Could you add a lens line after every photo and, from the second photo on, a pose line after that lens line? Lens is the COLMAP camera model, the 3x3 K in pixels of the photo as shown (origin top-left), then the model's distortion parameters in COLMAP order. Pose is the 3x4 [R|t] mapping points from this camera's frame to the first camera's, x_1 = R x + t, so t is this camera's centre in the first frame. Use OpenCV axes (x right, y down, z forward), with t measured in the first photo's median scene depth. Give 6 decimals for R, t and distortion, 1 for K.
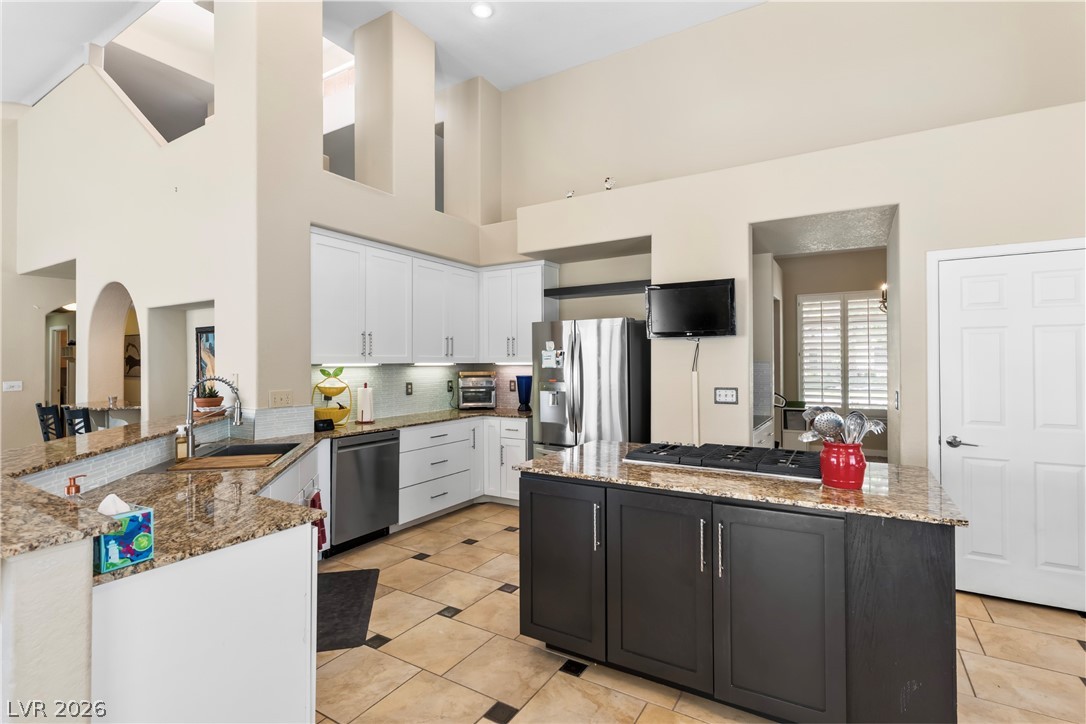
lens RADIAL K [[519.5, 0, 540.7], [0, 519.5, 361.3], [0, 0, 1]] dist [0.000870, 0.000100]
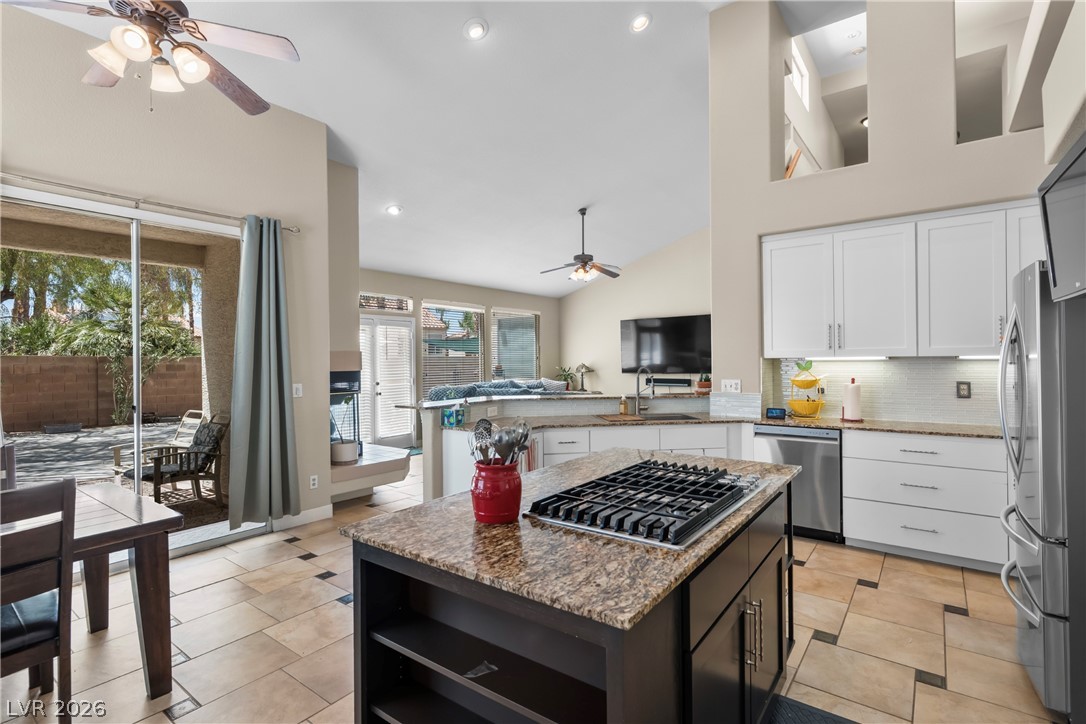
lens RADIAL K [[519.5, 0, 542.8], [0, 519.5, 359.4], [0, 0, 1]] dist [0.000870, 0.000100]
pose [[-0.097686, -0.003079, -0.995213, 0.637978], [0.010466, 0.999937, -0.004121, 0.006512], [0.995162, -0.010818, -0.097648, 0.544046]]
